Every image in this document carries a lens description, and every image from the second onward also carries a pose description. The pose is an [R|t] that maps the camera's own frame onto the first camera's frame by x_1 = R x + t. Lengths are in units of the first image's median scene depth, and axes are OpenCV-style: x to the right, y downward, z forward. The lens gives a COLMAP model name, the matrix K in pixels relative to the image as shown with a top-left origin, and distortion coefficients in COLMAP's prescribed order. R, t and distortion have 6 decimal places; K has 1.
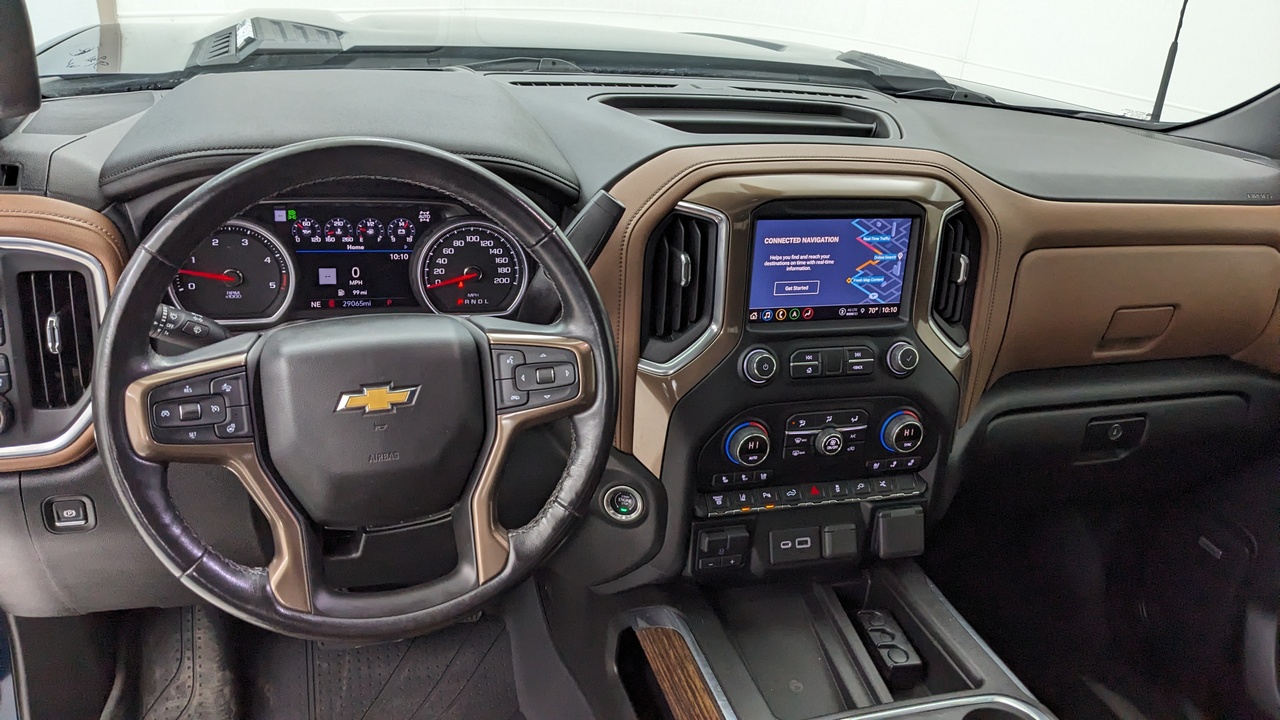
lens RADIAL K [[976.8, 0, 640.9], [0, 976.8, 368.7], [0, 0, 1]] dist [0.041203, -0.091370]
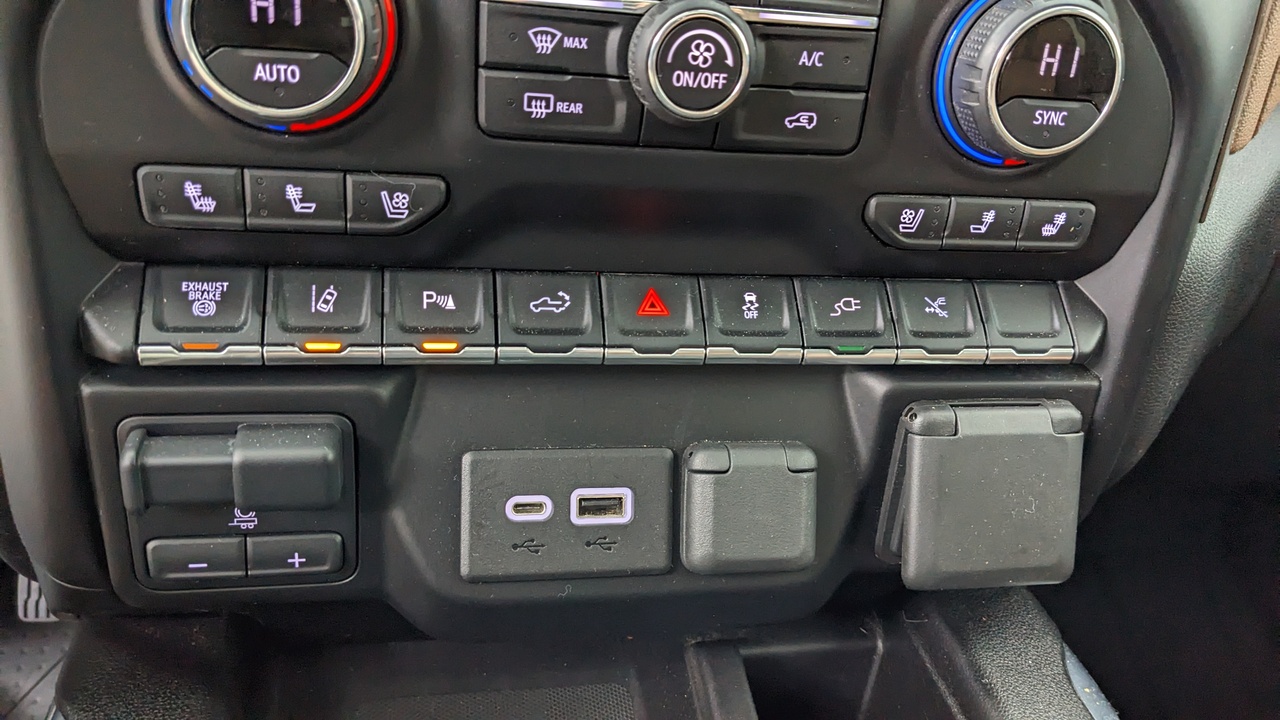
lens RADIAL K [[976.8, 0, 669.0], [0, 976.8, 379.8], [0, 0, 1]] dist [0.041203, -0.091370]
pose [[0.994718, 0.066204, -0.078440, 0.205885], [-0.062063, 0.996604, 0.054109, 0.132326], [0.081755, -0.048956, 0.995449, 0.762640]]
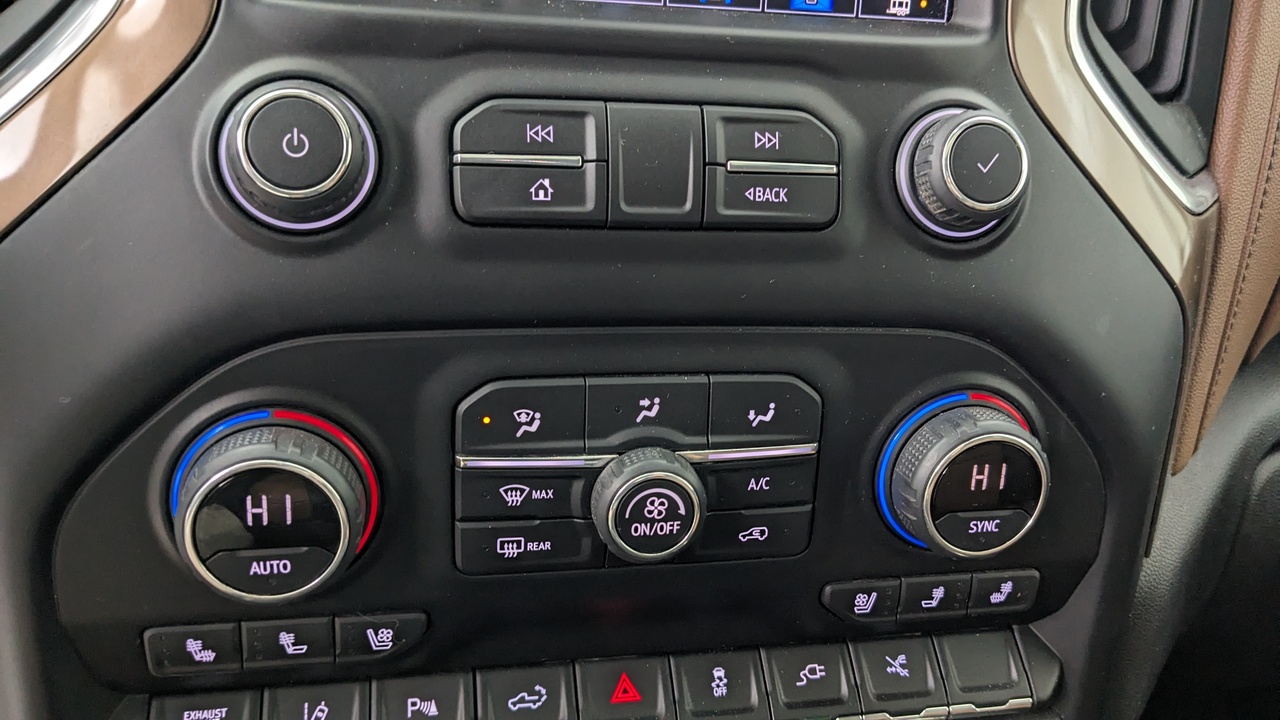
lens RADIAL K [[976.8, 0, 661.1], [0, 976.8, 368.7], [0, 0, 1]] dist [0.041203, -0.091370]
pose [[0.995137, 0.018297, -0.096782, 0.214589], [-0.023728, 0.998190, -0.055263, 0.053548], [0.095595, 0.057291, 0.993770, 0.744796]]
